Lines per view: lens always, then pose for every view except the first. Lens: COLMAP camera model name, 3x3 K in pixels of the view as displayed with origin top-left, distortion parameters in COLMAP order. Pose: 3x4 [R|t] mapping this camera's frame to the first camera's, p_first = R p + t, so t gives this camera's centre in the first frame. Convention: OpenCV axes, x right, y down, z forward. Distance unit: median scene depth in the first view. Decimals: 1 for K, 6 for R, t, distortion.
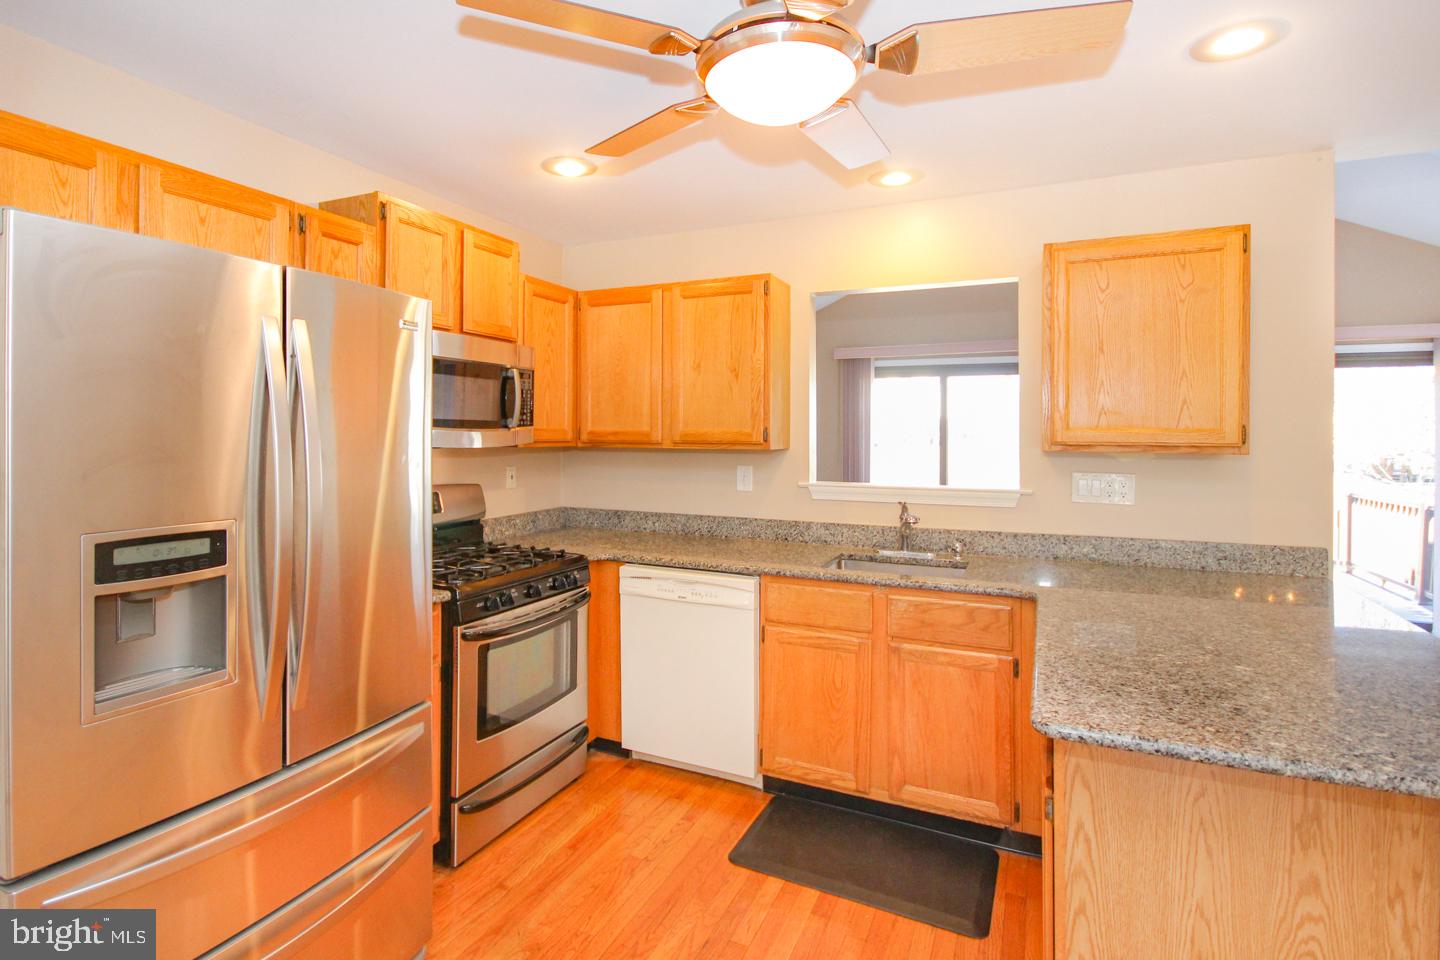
lens RADIAL K [[680.7, 0, 719.8], [0, 680.7, 443.8], [0, 0, 1]] dist [0.000093, -0.000694]
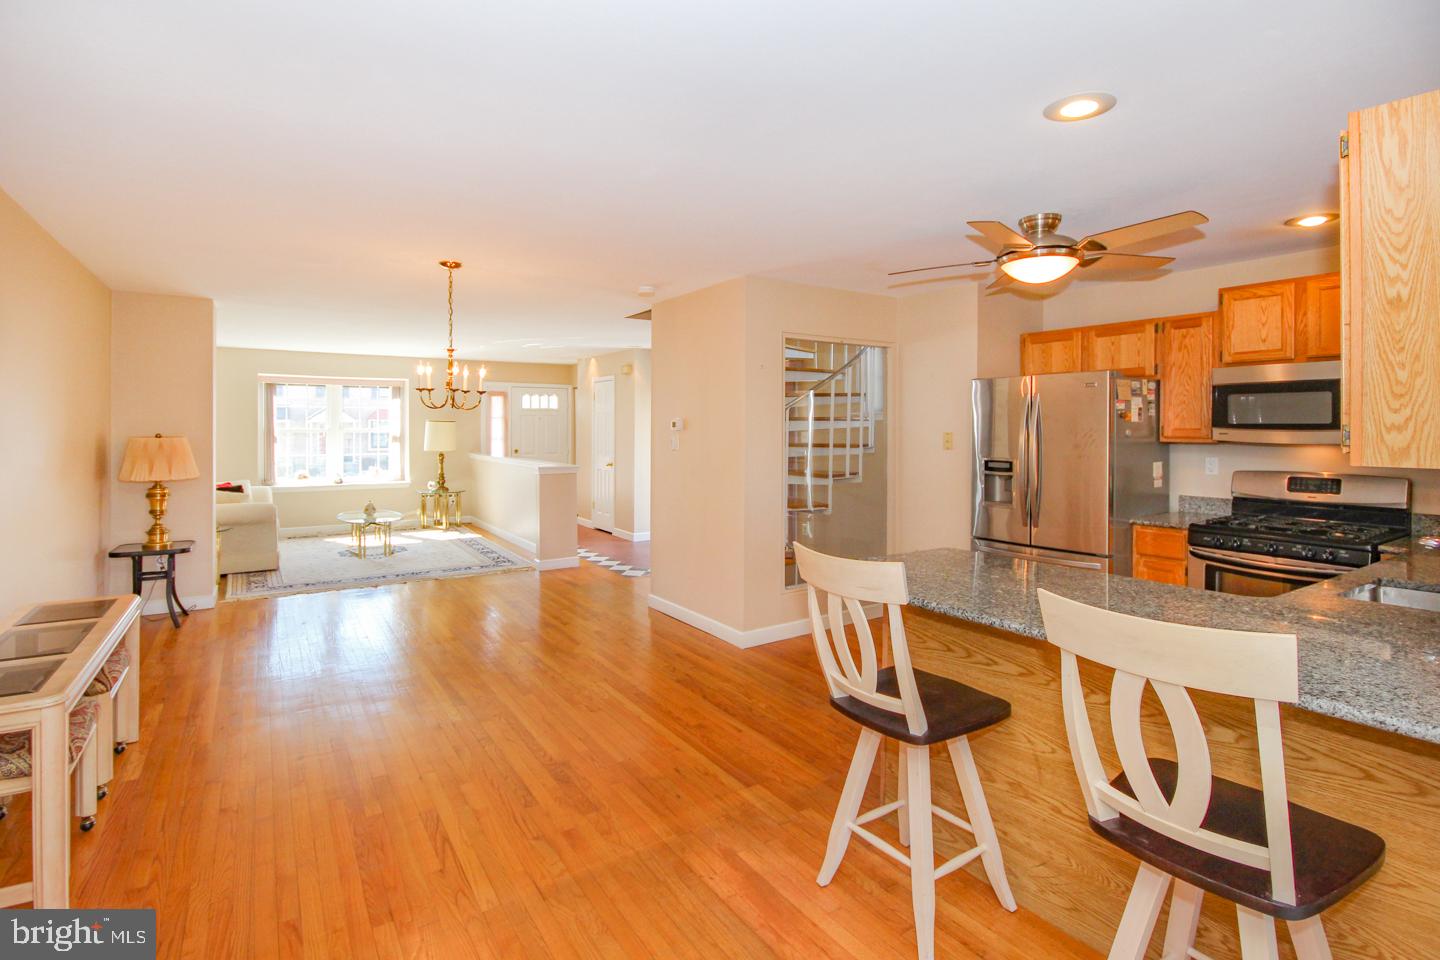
lens RADIAL K [[698.0, 0, 715.5], [0, 698.0, 427.2], [0, 0, 1]] dist [-0.000768, -0.000365]
pose [[-0.469904, -0.010048, -0.882660, 1.274995], [-0.016931, 0.999854, -0.002369, -0.002852], [0.882555, 0.013831, -0.470005, 0.575540]]
